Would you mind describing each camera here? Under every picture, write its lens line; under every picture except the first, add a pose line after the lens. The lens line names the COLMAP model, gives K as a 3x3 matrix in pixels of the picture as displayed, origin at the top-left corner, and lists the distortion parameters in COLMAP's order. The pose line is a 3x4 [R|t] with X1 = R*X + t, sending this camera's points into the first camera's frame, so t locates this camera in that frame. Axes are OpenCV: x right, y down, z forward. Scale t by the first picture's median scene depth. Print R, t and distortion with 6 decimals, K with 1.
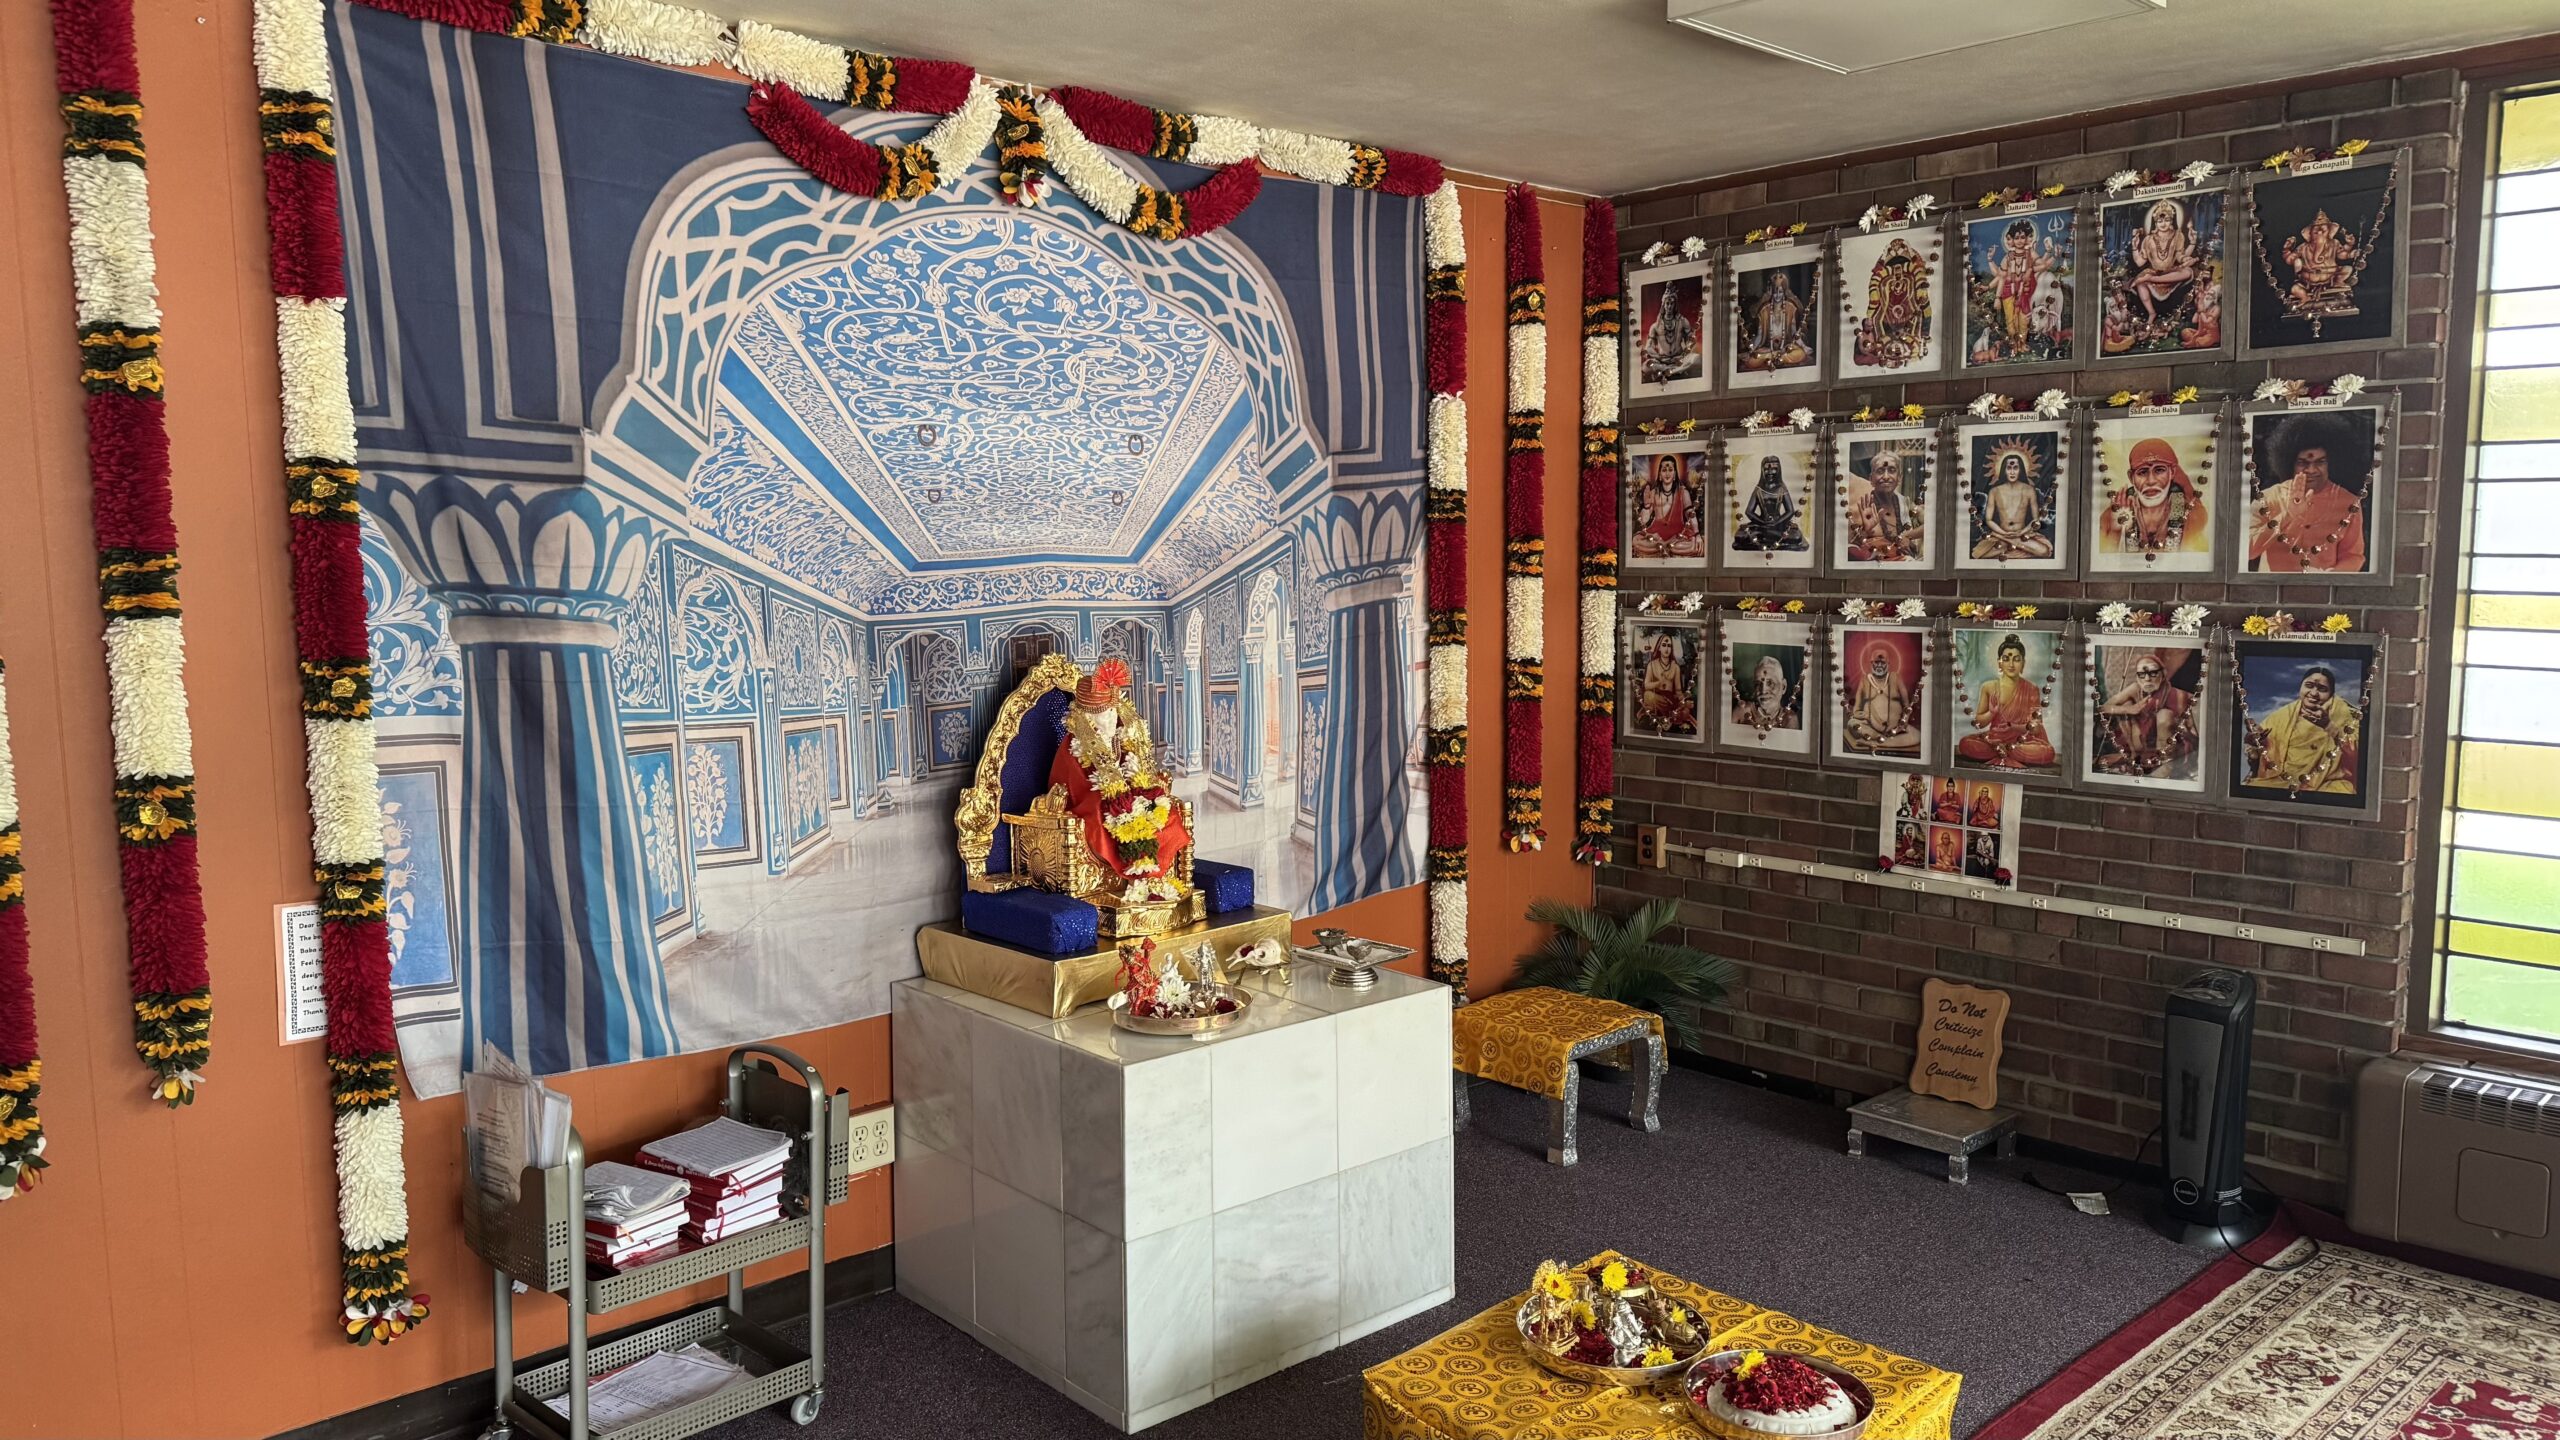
lens RADIAL K [[1767.1, 0, 1280.0], [0, 1767.1, 720.0], [0, 0, 1]] dist [0.141138, -0.172914]
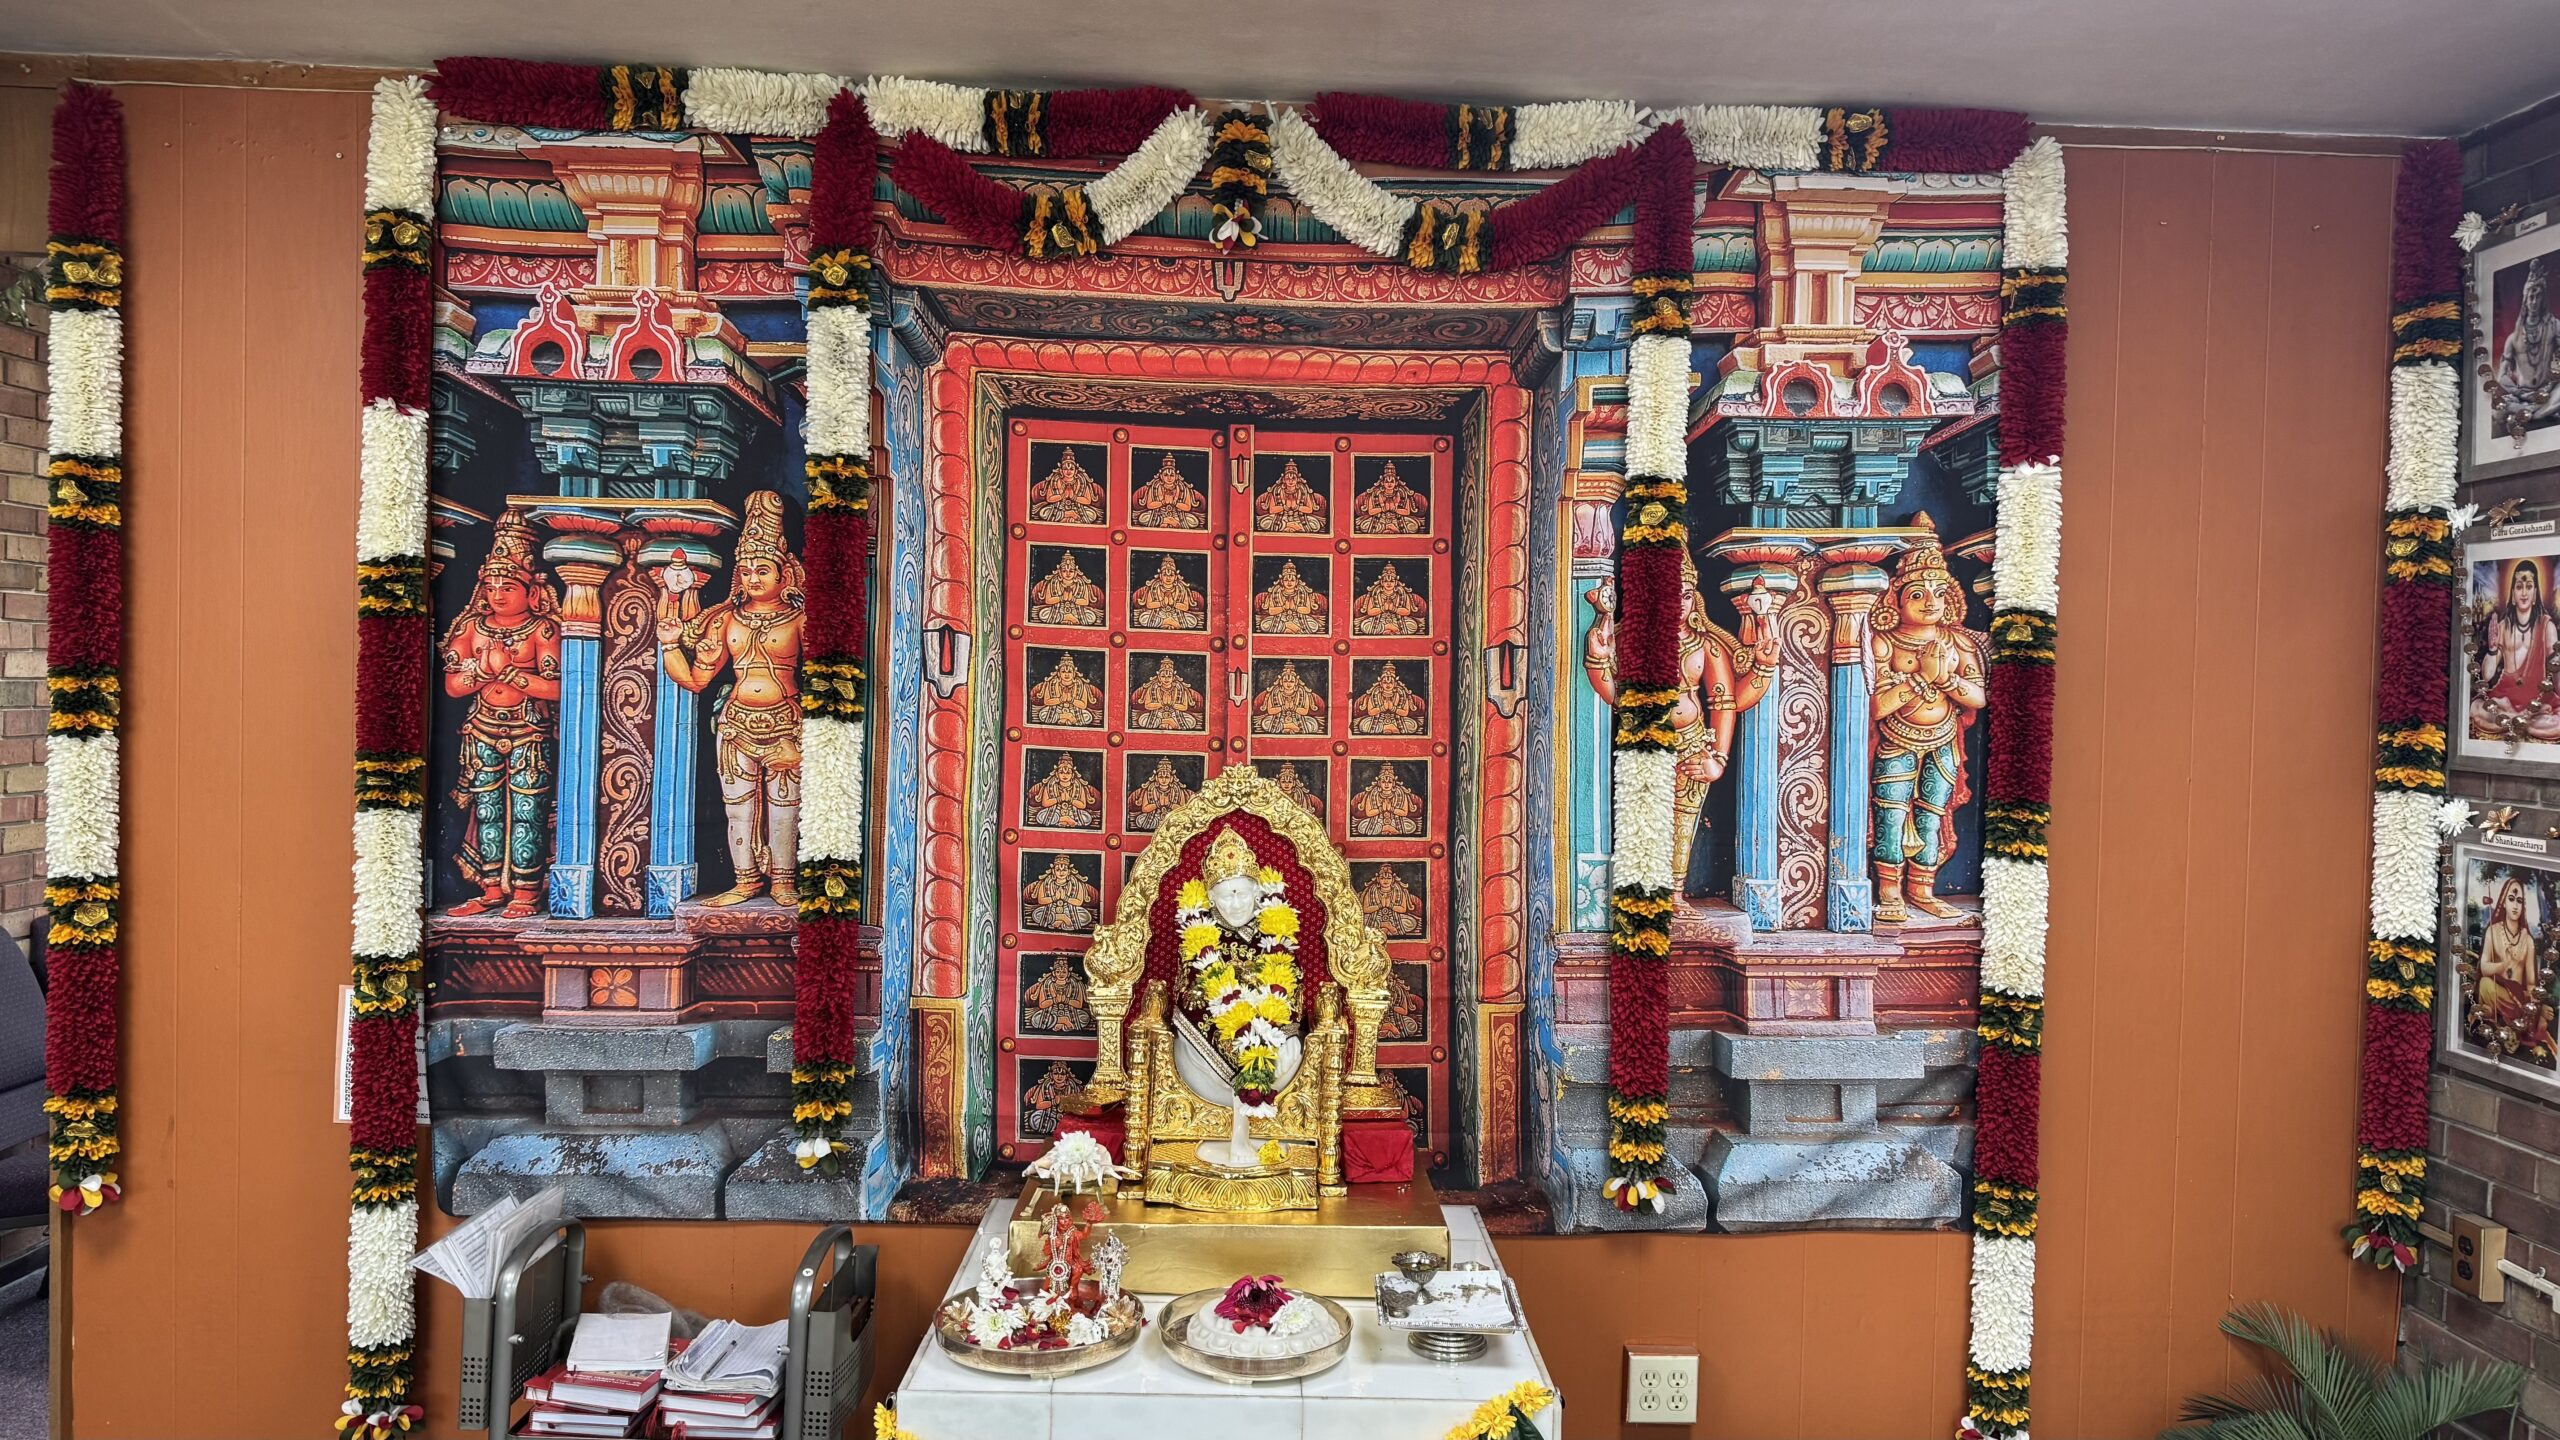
lens RADIAL K [[1767.1, 0, 1280.0], [0, 1767.1, 720.0], [0, 0, 1]] dist [0.141138, -0.172914]
pose [[0.740554, 0.046320, -0.670399, 0.308336], [-0.108644, 0.992750, -0.051420, -0.026395], [0.663157, 0.110914, 0.740217, 0.318884]]
